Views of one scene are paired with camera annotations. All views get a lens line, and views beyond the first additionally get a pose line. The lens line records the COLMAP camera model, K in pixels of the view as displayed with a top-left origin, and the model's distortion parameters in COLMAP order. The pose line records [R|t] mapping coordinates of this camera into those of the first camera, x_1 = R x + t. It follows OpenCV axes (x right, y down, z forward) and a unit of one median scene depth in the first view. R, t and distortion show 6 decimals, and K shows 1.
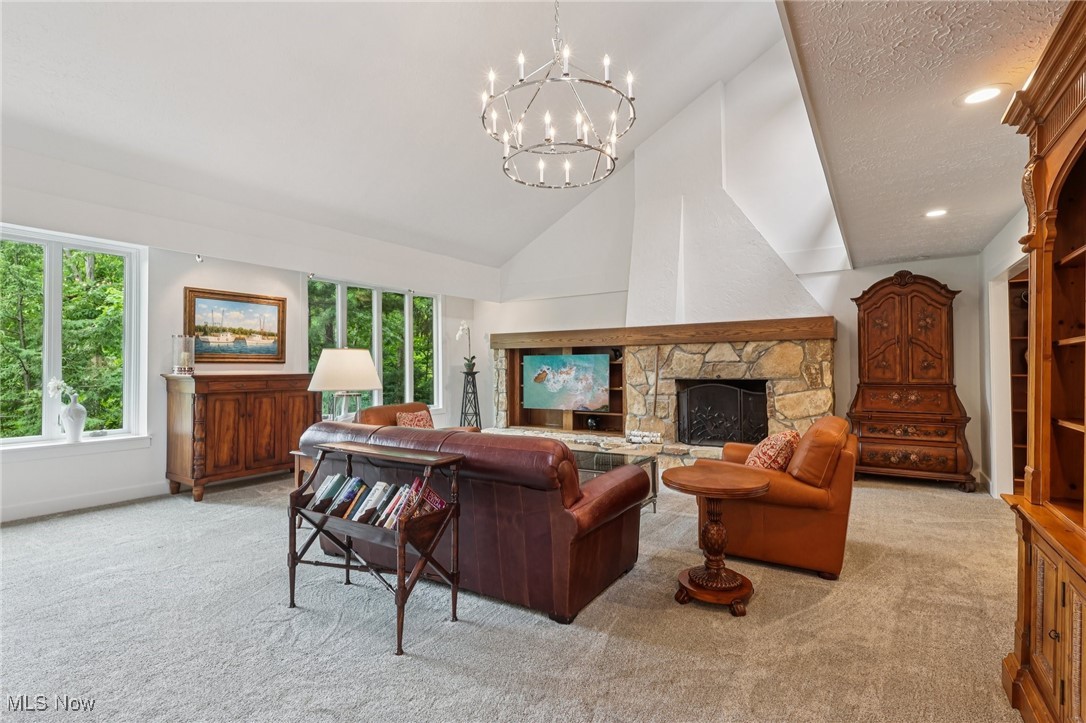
lens RADIAL K [[506.8, 0, 537.2], [0, 506.8, 365.3], [0, 0, 1]] dist [-0.014894, -0.000014]
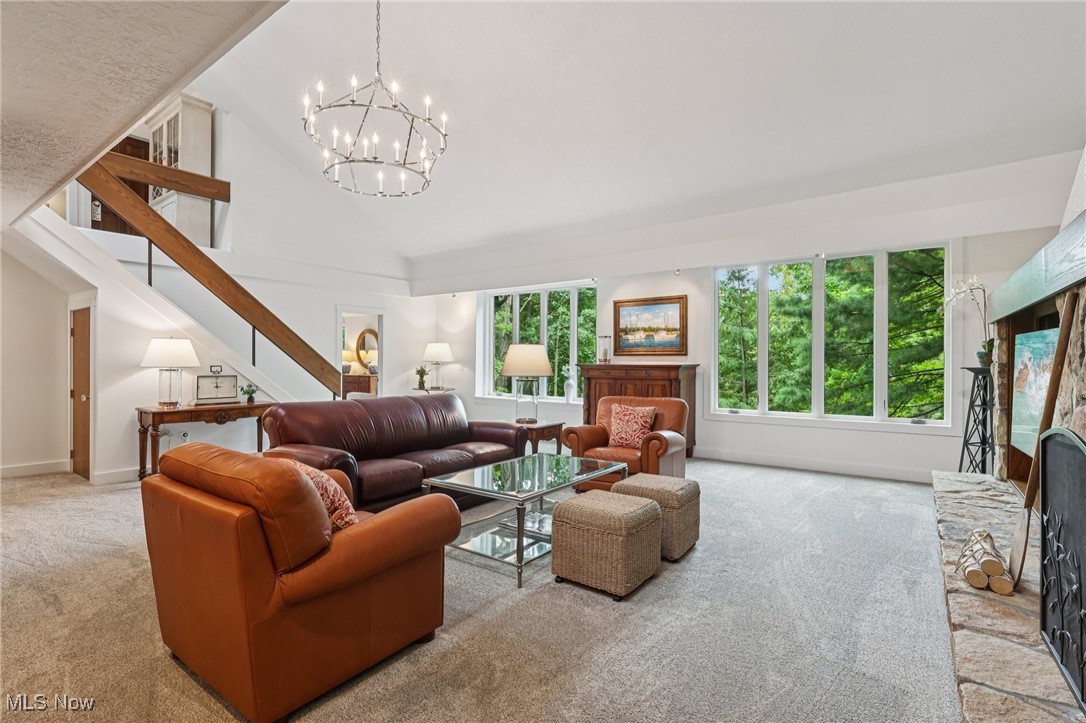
lens RADIAL K [[506.8, 0, 540.5], [0, 506.8, 360.6], [0, 0, 1]] dist [-0.014894, -0.000014]
pose [[-0.042947, 0.007487, -0.999049, 0.510594], [0.003458, 0.999967, 0.007345, -0.001453], [0.999071, -0.003139, -0.042971, 0.621992]]
